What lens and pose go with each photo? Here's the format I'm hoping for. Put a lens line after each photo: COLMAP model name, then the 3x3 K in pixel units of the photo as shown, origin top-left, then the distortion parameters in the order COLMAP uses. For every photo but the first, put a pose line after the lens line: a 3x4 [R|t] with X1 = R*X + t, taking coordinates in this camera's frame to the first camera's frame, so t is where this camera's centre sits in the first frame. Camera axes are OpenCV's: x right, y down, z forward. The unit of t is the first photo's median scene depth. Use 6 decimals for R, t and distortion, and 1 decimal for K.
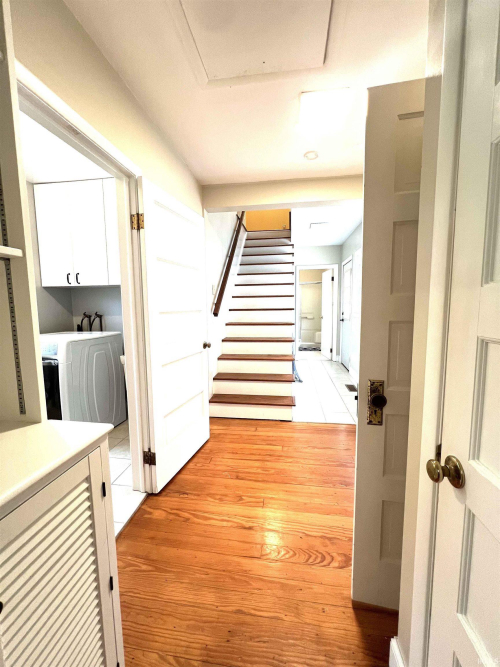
lens RADIAL K [[267.5, 0, 250.8], [0, 267.5, 331.8], [0, 0, 1]] dist [-0.001519, 0.000524]
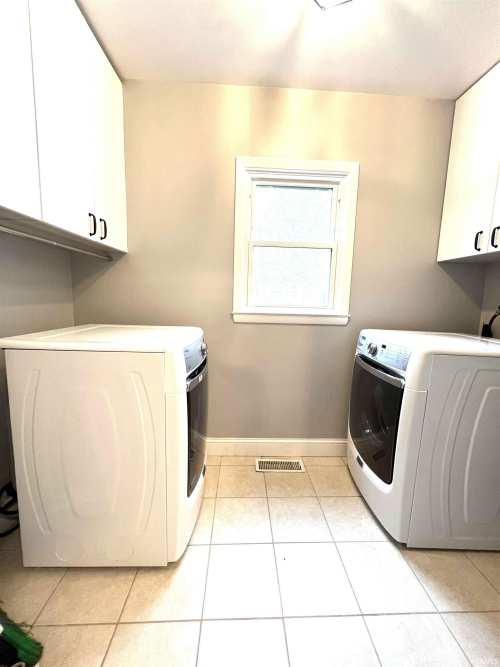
lens RADIAL K [[267.5, 0, 249.9], [0, 267.5, 331.0], [0, 0, 1]] dist [-0.001519, 0.000524]
pose [[0.174470, 0.144945, -0.973936, -0.190599], [-0.135773, 0.983200, 0.122001, -0.016935], [0.975257, 0.110949, 0.191218, 0.444775]]
